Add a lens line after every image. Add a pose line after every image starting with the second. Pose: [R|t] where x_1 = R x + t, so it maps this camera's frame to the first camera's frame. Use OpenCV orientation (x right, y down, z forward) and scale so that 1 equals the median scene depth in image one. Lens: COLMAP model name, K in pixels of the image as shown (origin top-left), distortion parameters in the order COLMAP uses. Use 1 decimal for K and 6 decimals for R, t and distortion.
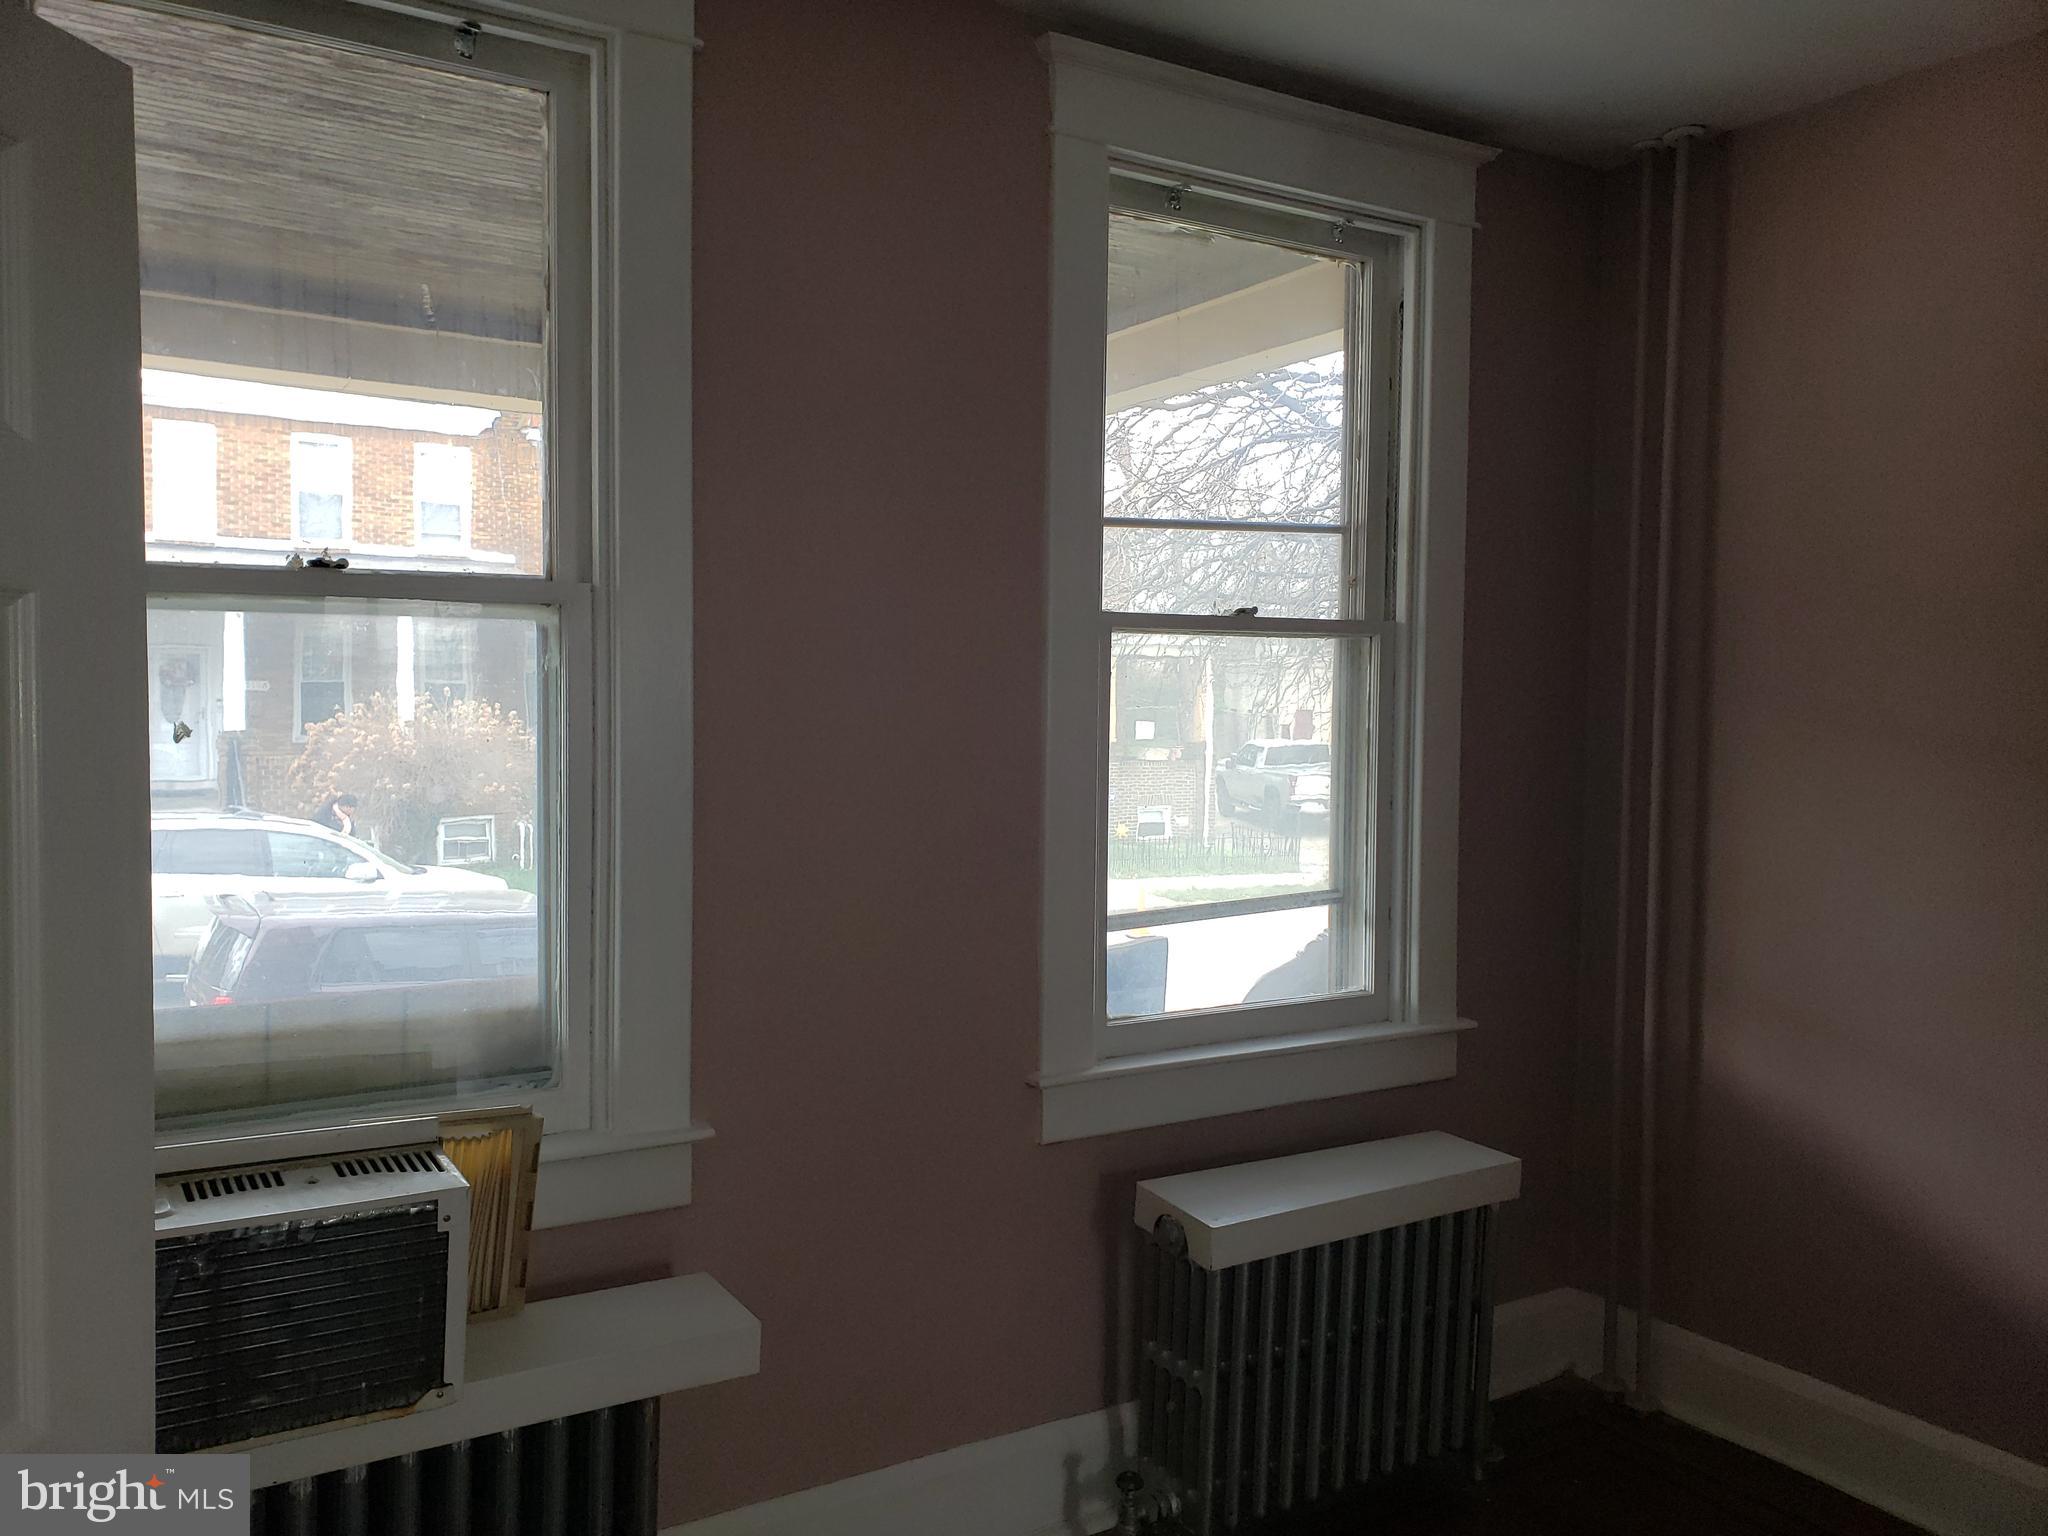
lens RADIAL K [[1584.9, 0, 1037.0], [0, 1584.9, 767.8], [0, 0, 1]] dist [0.003029, 0.006891]
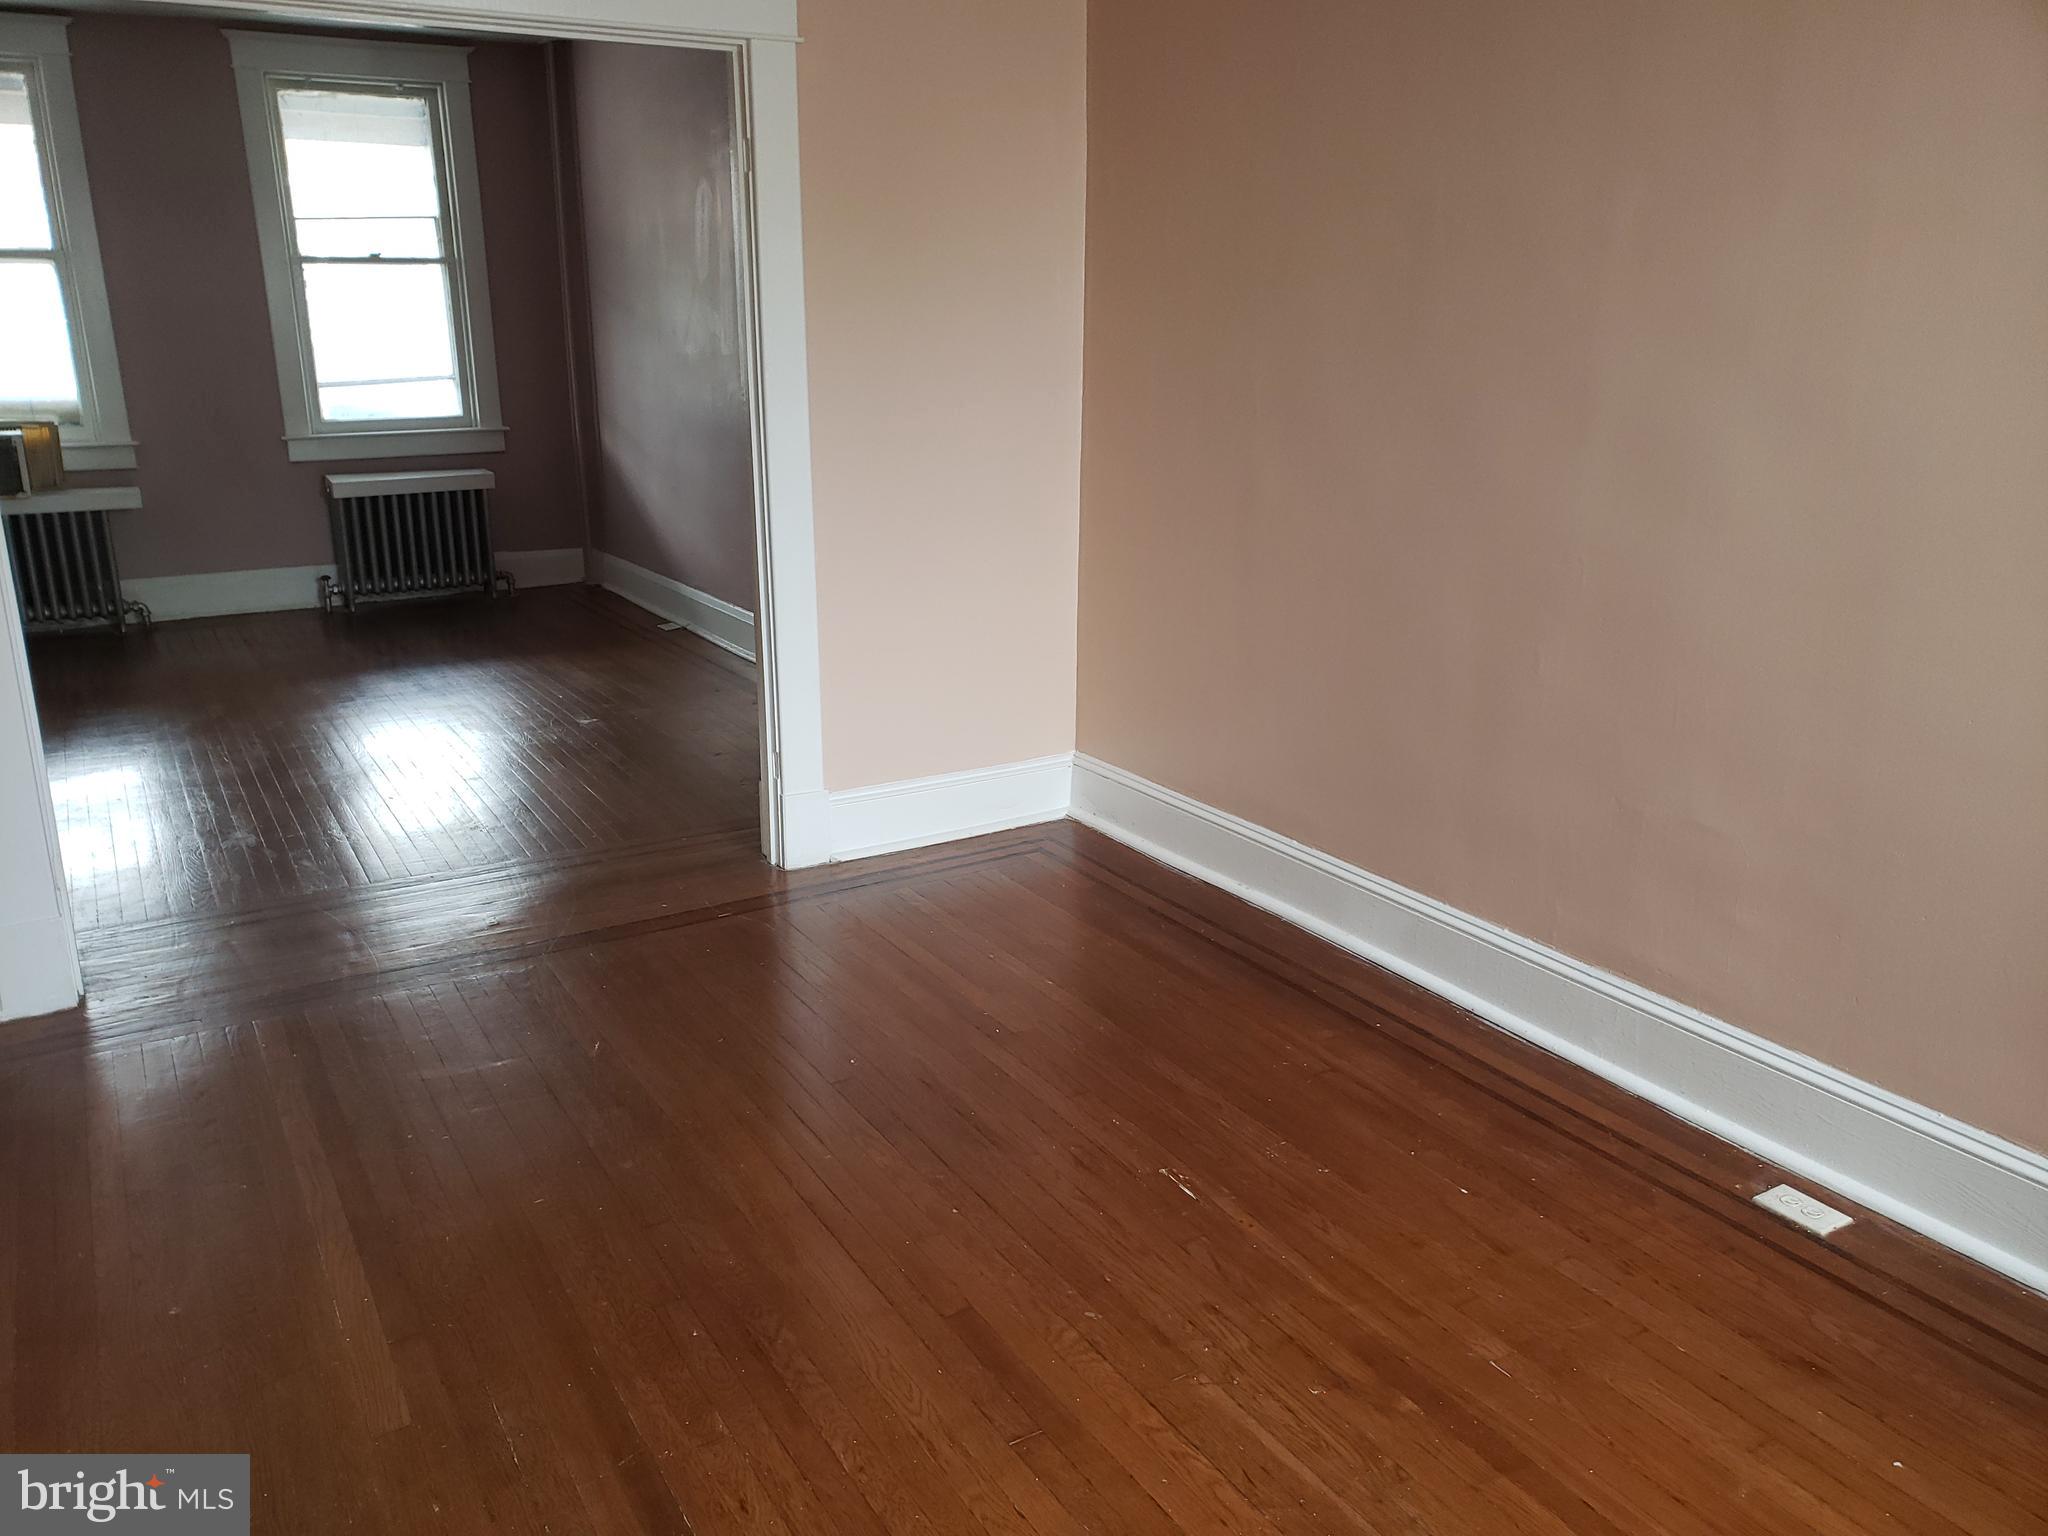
lens RADIAL K [[1584.9, 0, 1023.1], [0, 1584.9, 757.1], [0, 0, 1]] dist [0.003029, 0.006891]
pose [[0.999543, -0.014331, -0.026599, 1.277039], [0.019693, 0.976680, 0.213797, 0.168603], [0.022915, -0.214223, 0.976516, -1.675814]]
